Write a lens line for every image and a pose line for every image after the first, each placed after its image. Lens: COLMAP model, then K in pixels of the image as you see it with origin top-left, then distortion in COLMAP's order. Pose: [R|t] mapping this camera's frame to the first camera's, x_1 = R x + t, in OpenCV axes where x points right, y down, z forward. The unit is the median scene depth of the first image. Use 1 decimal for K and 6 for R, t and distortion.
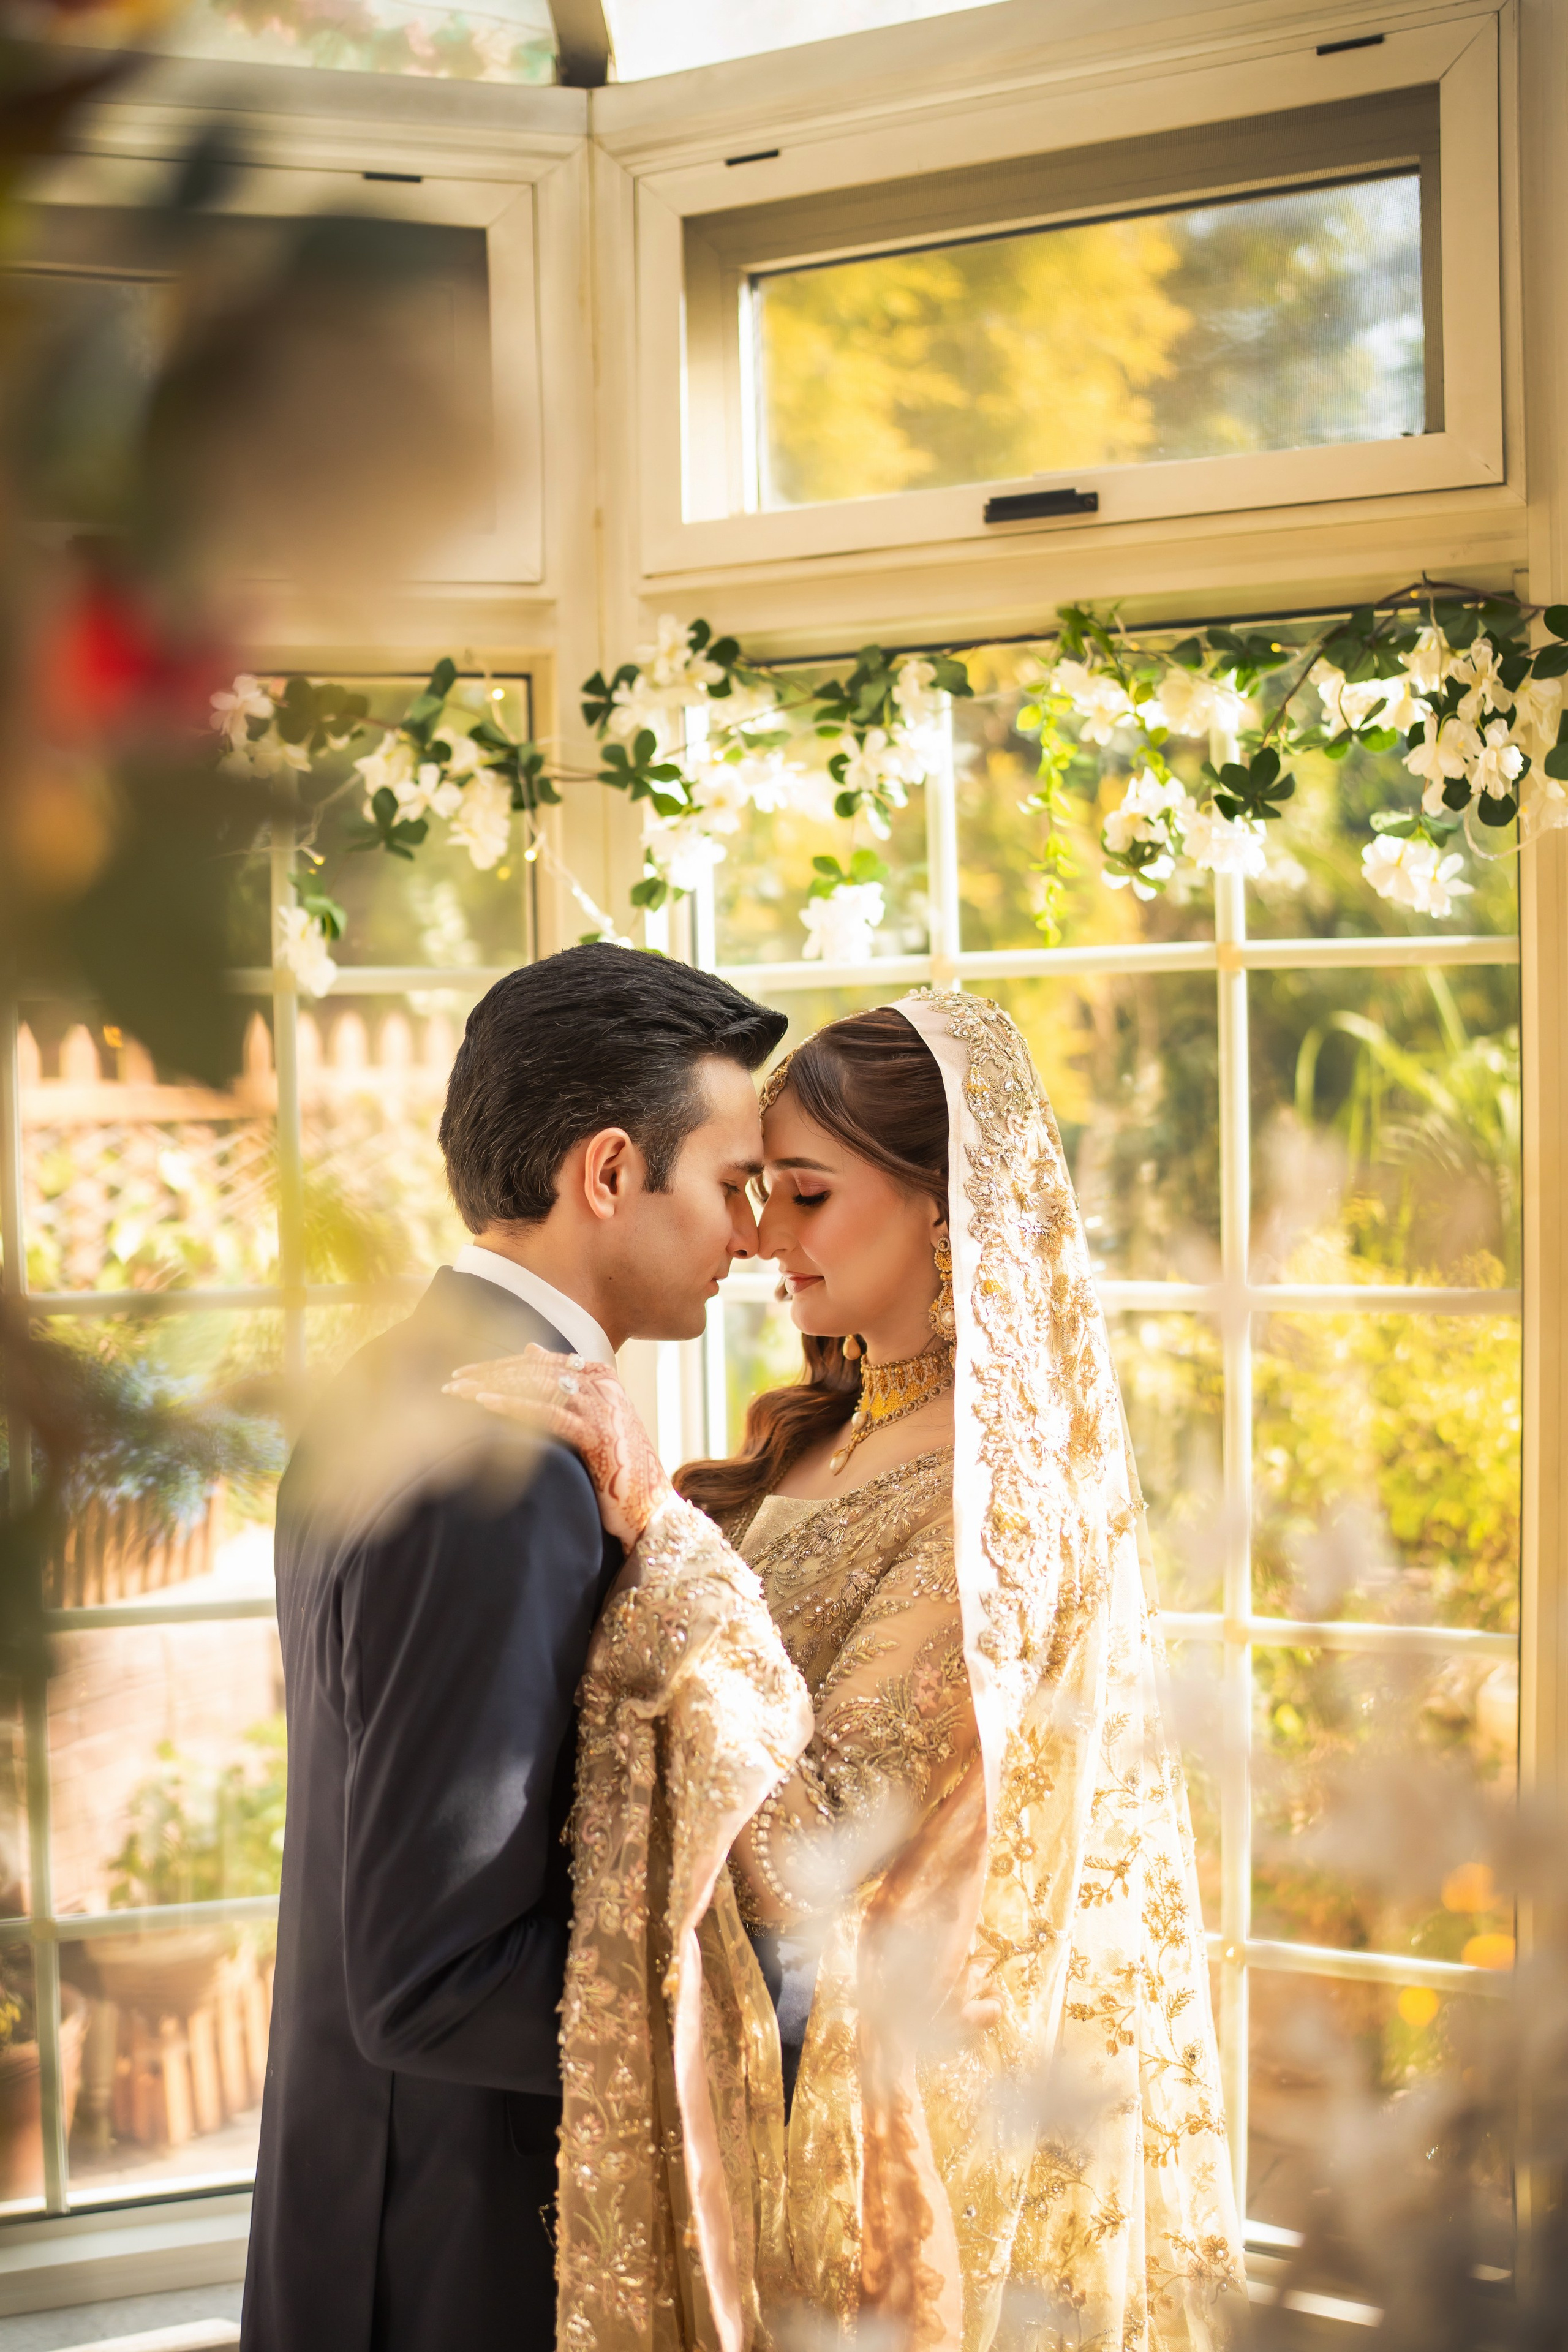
lens RADIAL K [[2390.4, 0, 784.0], [0, 2390.4, 1176.0], [0, 0, 1]] dist [-0.114708, 0.002182]
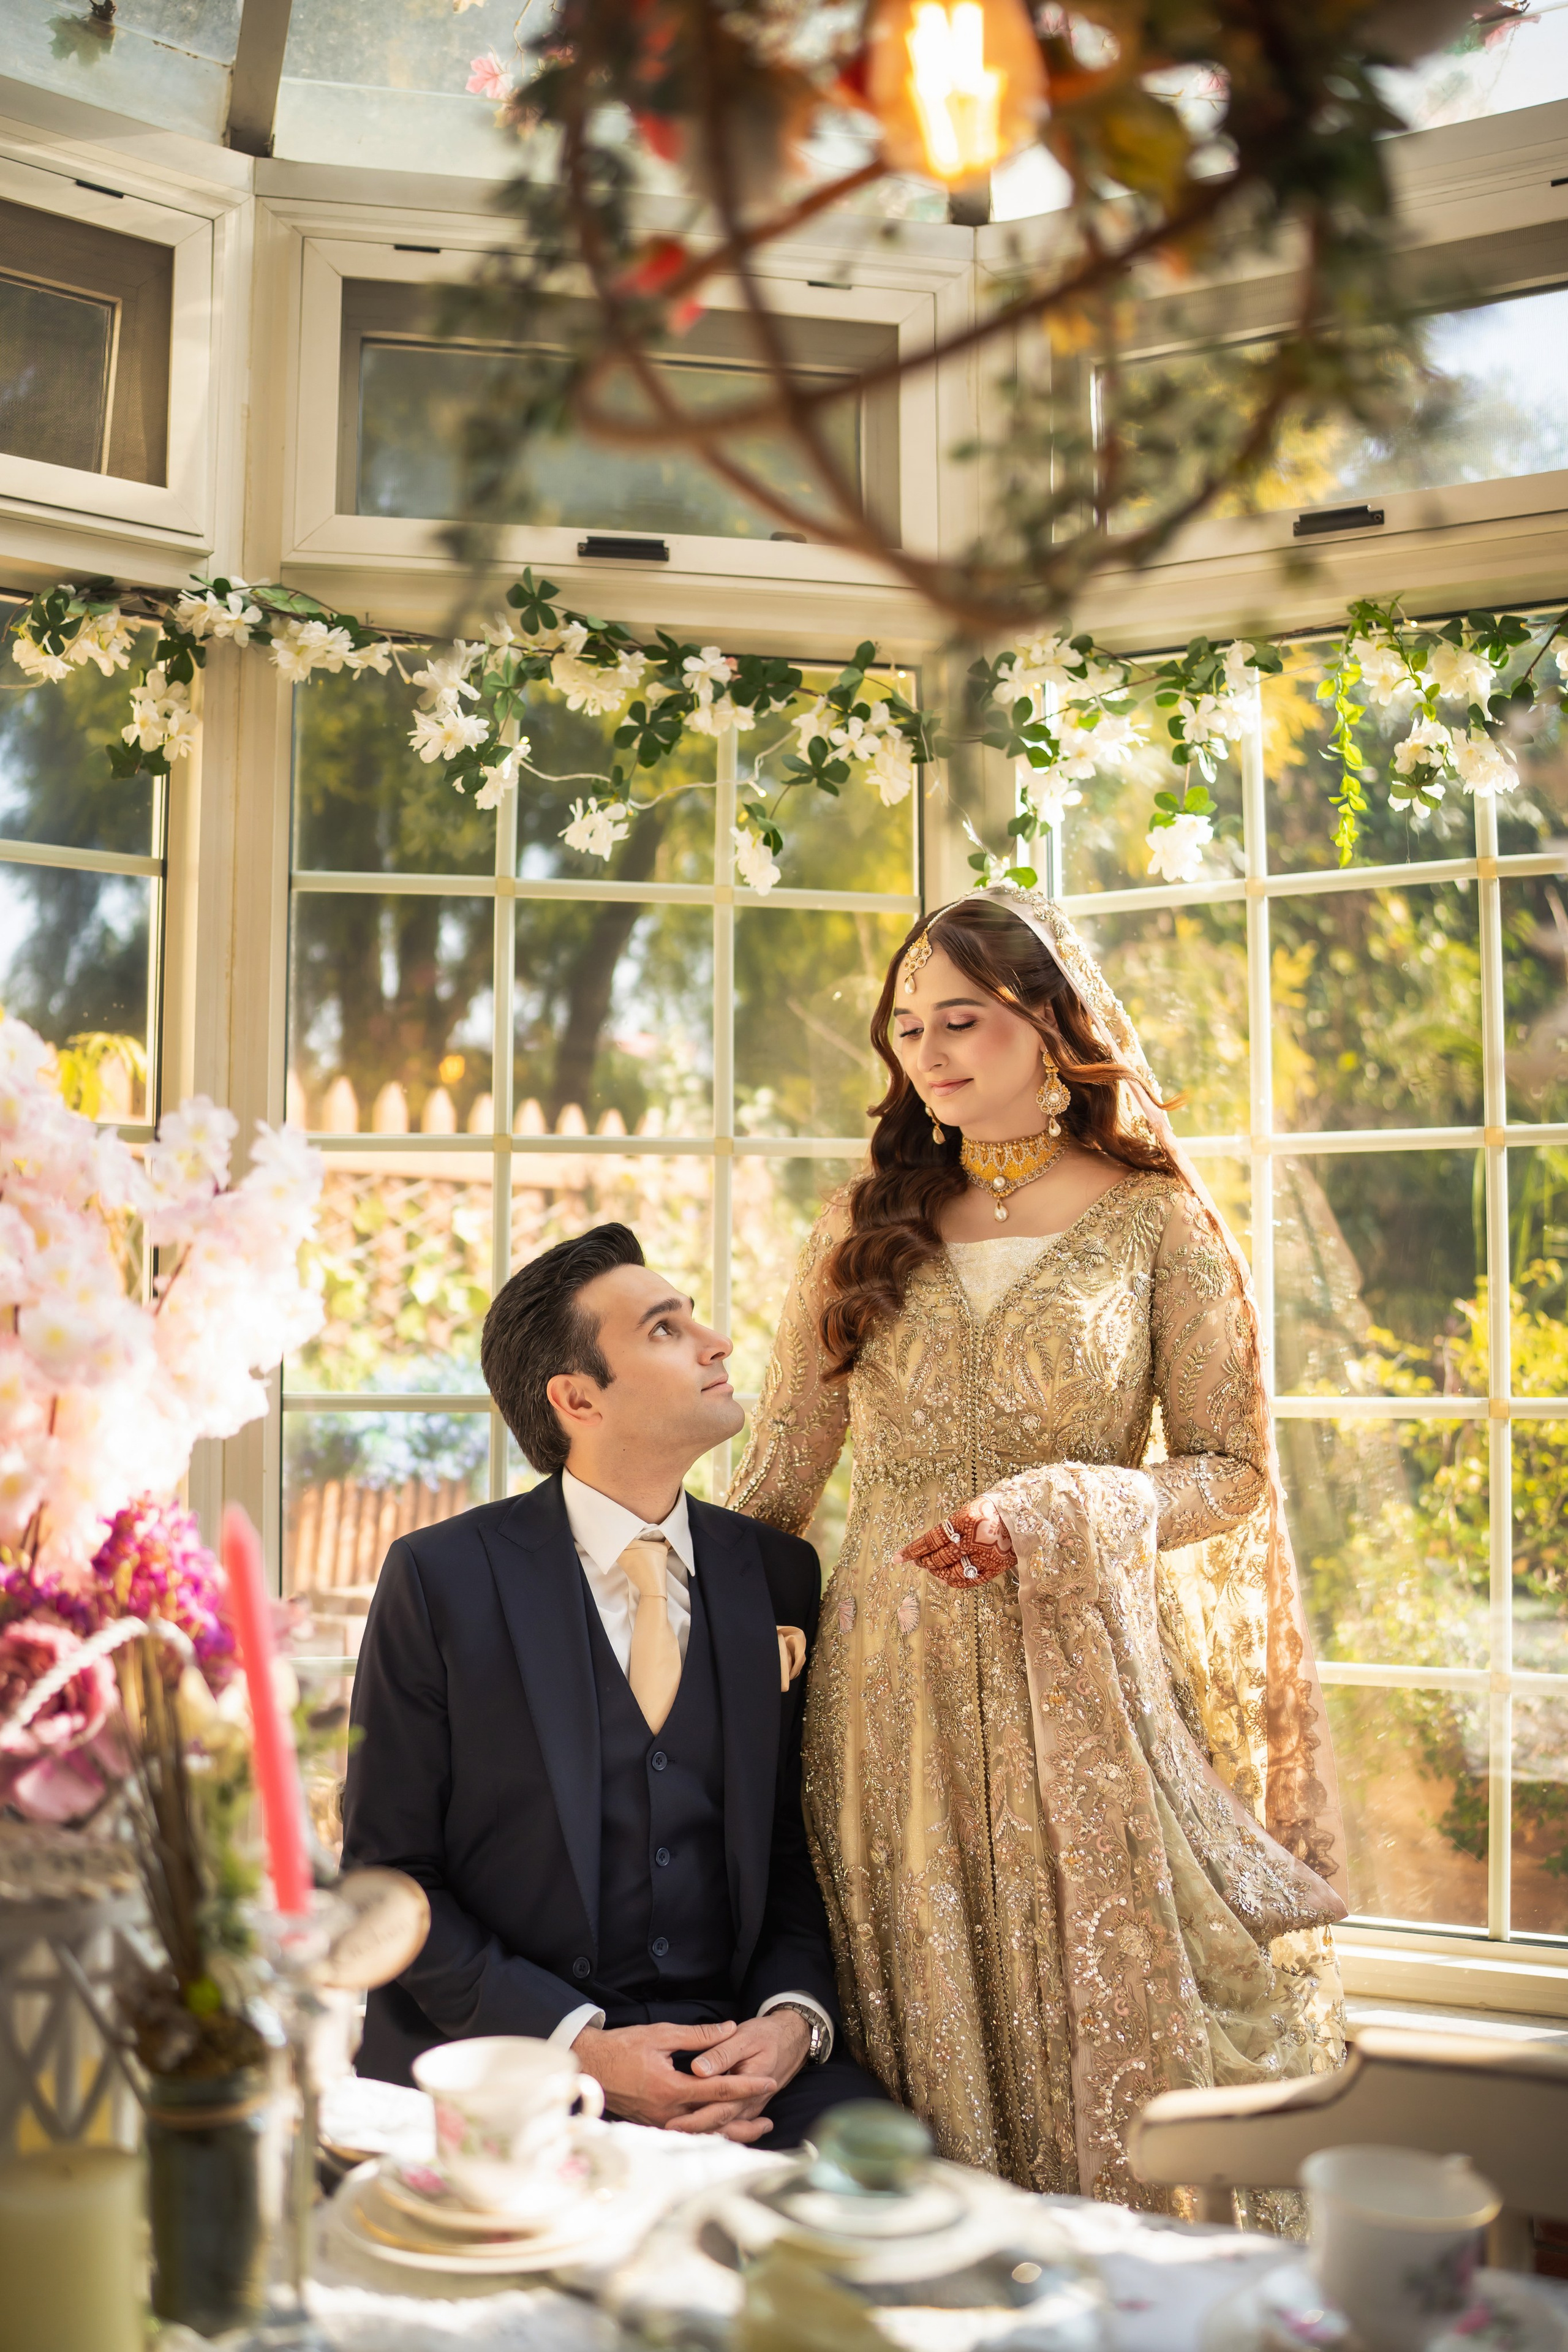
lens RADIAL K [[2390.4, 0, 784.0], [0, 2390.4, 1176.0], [0, 0, 1]] dist [-0.114708, 0.002182]
pose [[0.999001, 0.019989, -0.039972, -0.130949], [-0.024742, 0.992198, -0.122196, 0.228339], [0.037218, 0.123063, 0.991701, -0.243505]]
